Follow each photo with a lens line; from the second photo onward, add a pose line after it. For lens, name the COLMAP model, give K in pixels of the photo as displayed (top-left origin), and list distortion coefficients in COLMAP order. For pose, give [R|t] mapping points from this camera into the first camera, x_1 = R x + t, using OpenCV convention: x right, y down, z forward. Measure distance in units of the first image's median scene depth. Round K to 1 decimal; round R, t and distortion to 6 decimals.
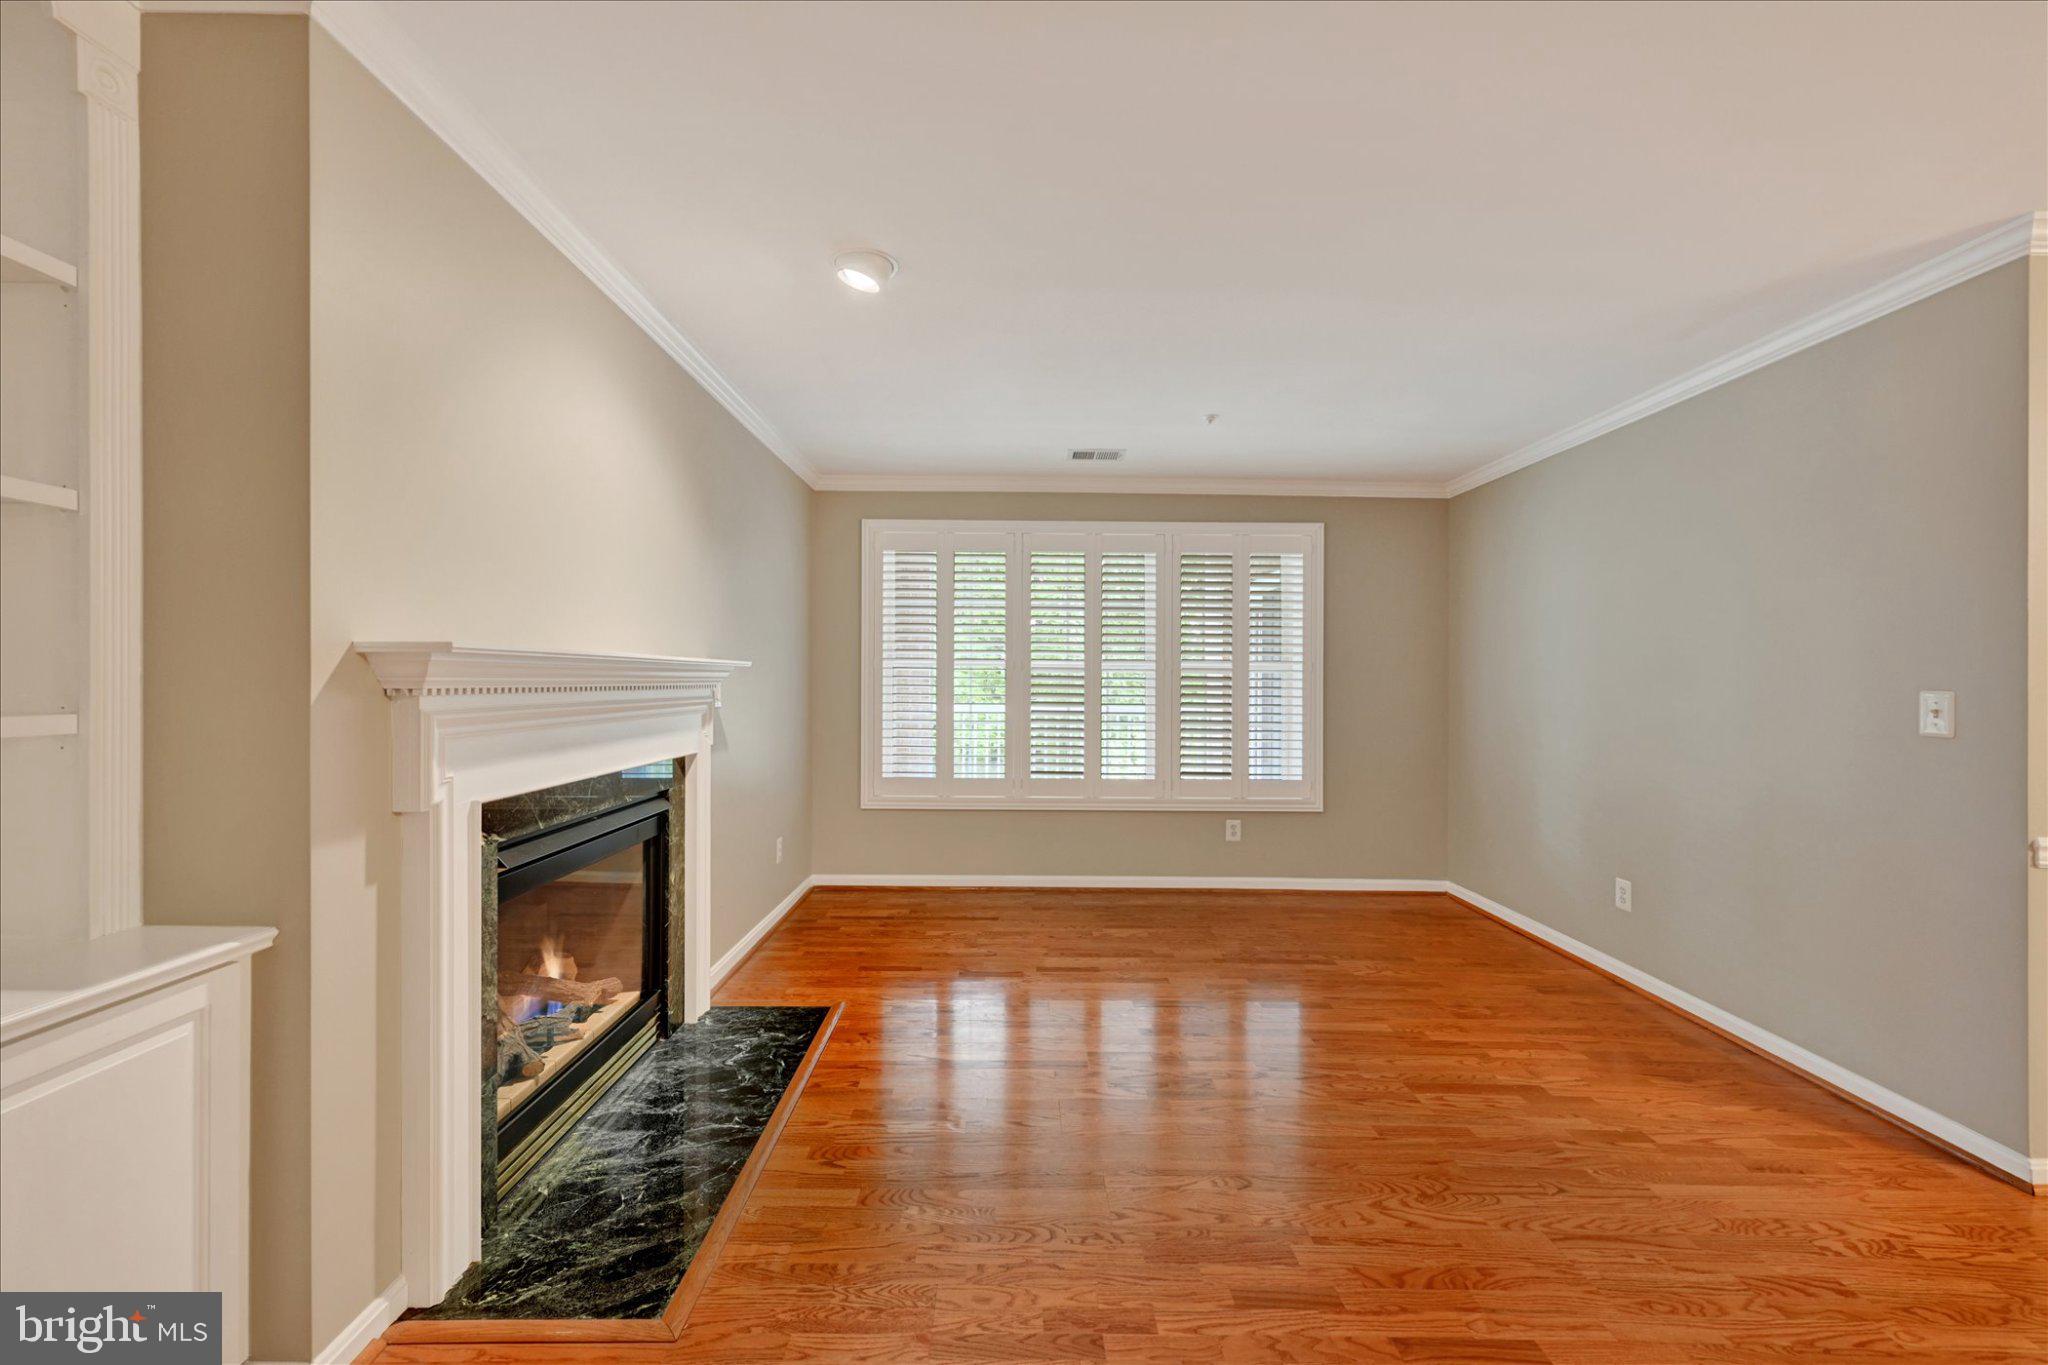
lens RADIAL K [[832.7, 0, 1016.1], [0, 832.7, 686.4], [0, 0, 1]] dist [0.003045, 0.000008]
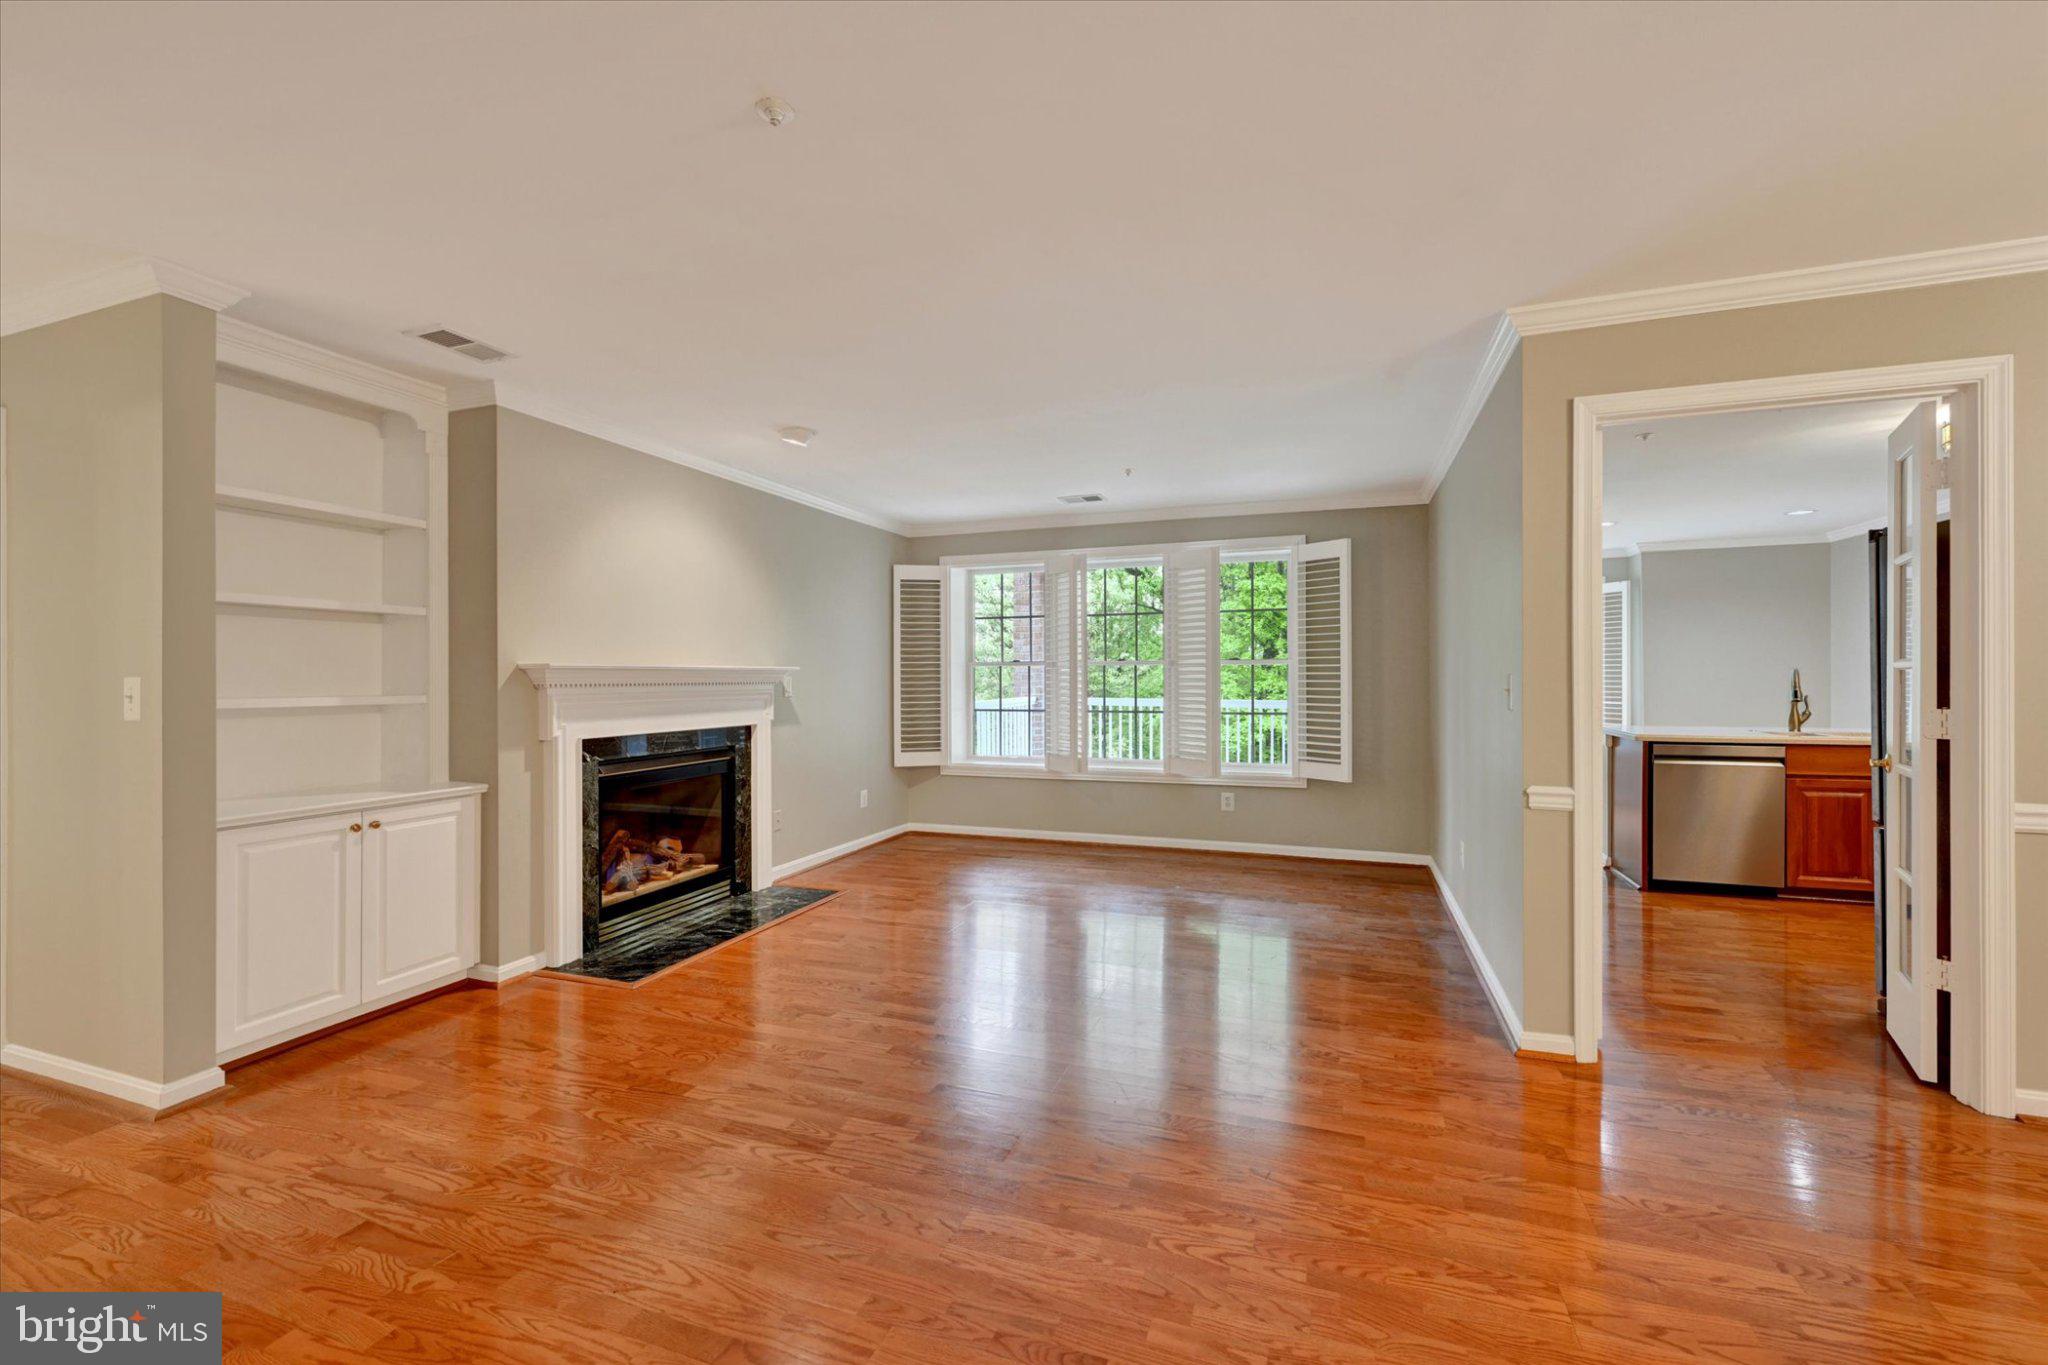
lens RADIAL K [[837.5, 0, 1022.8], [0, 837.5, 676.4], [0, 0, 1]] dist [-0.001011, -0.000204]
pose [[0.938193, -0.014155, -0.345824, 0.857390], [0.010703, 0.999872, -0.011889, 0.015731], [0.345948, 0.007453, 0.938224, -0.447687]]
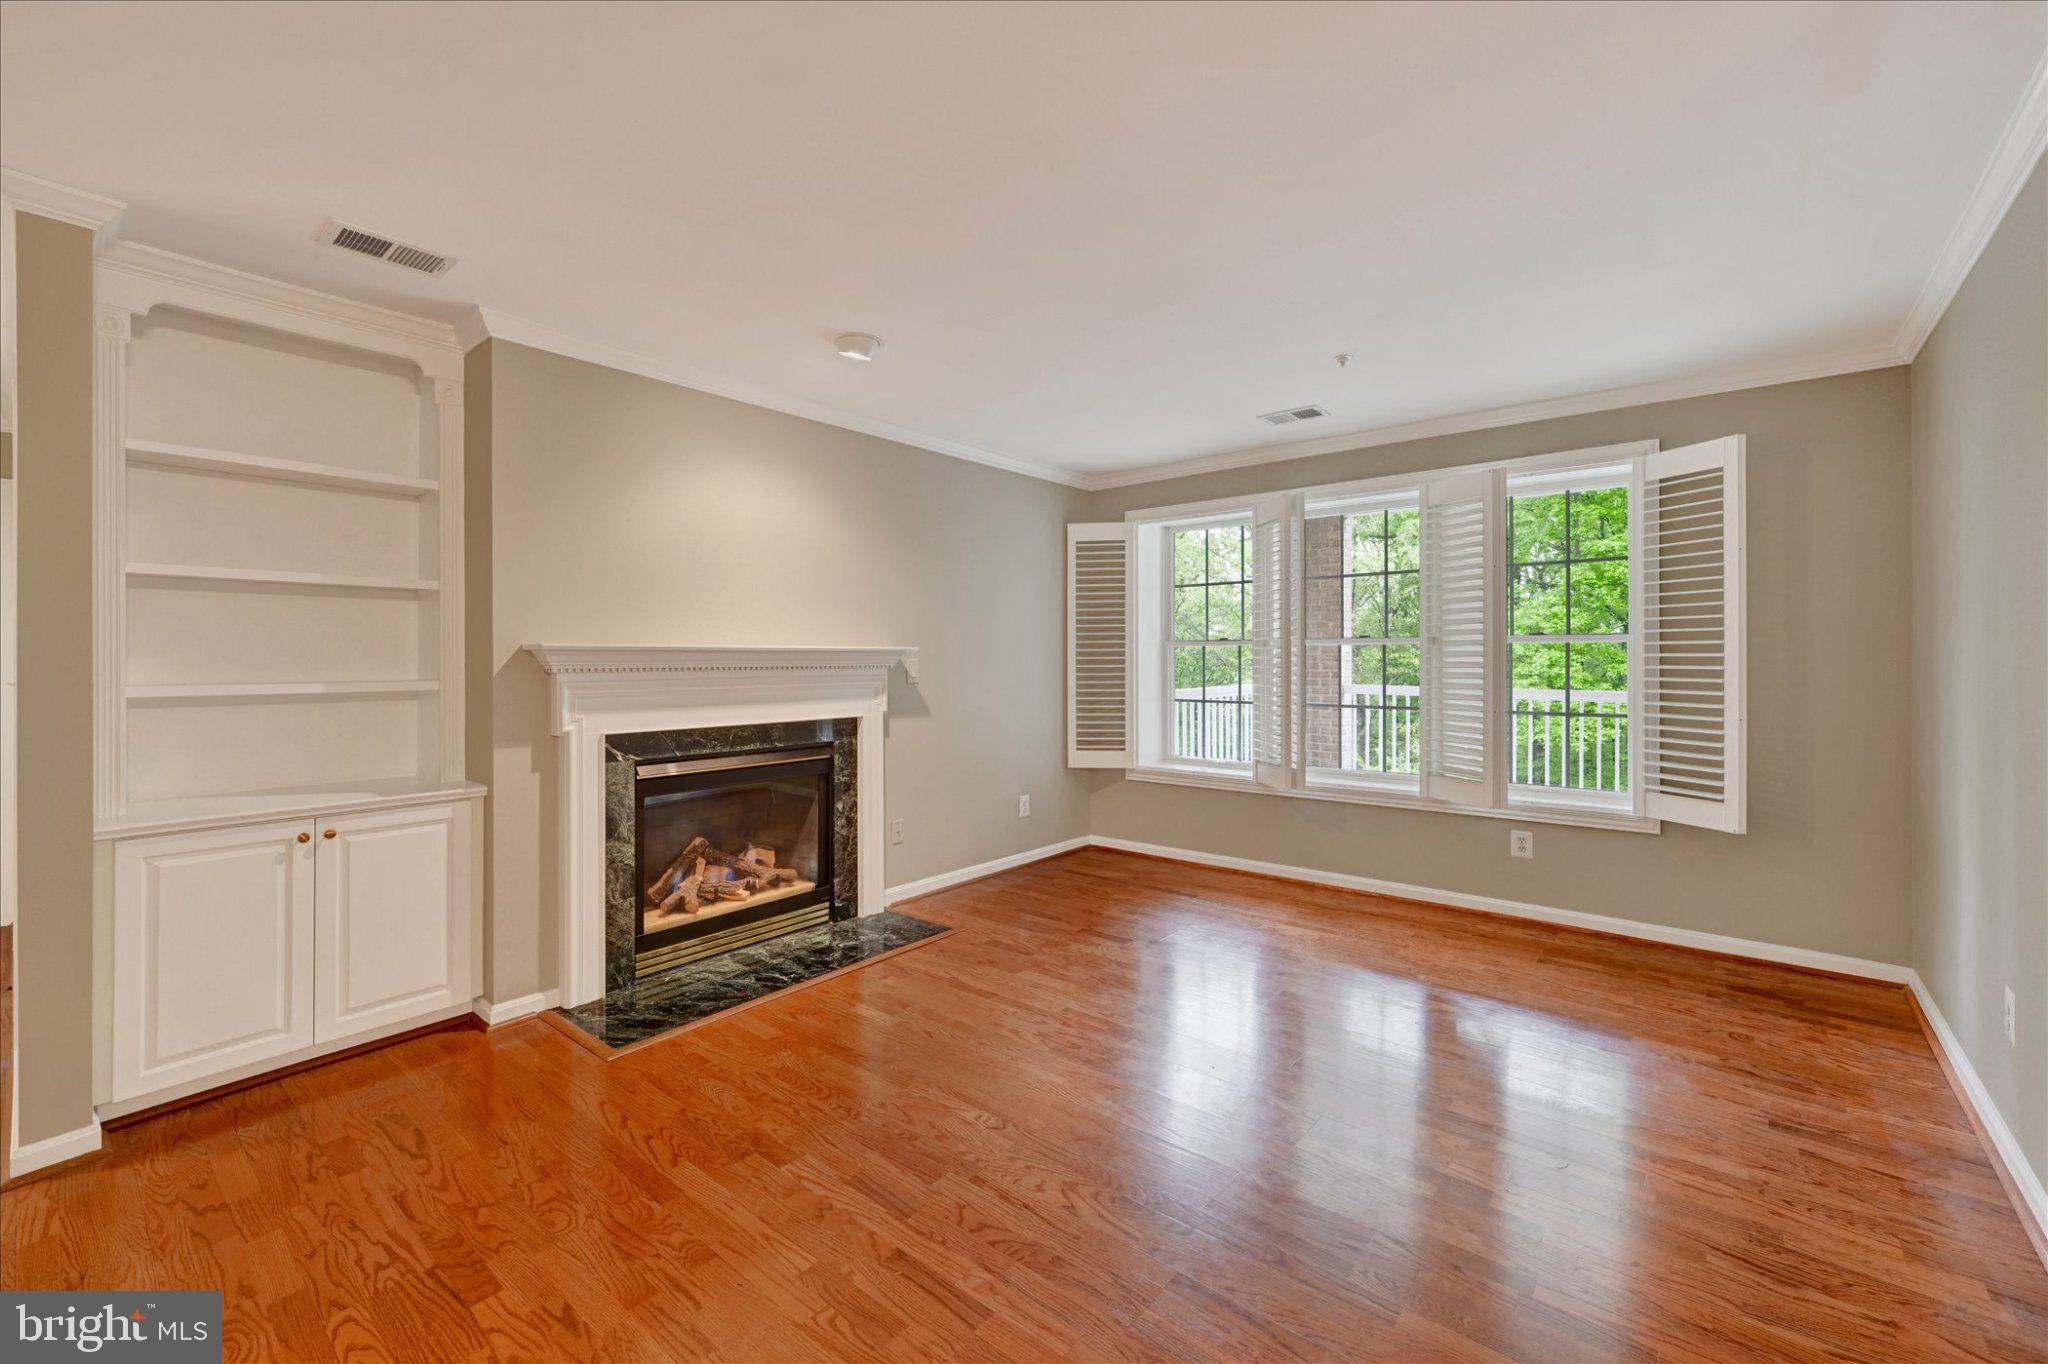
lens RADIAL K [[840.2, 0, 1026.1], [0, 840.2, 659.3], [0, 0, 1]] dist [0.003897, -0.000120]
pose [[0.769124, -0.010758, -0.639009, 0.883720], [0.005076, 0.999930, -0.010725, 0.004822], [0.639080, 0.005005, 0.769124, 0.162359]]
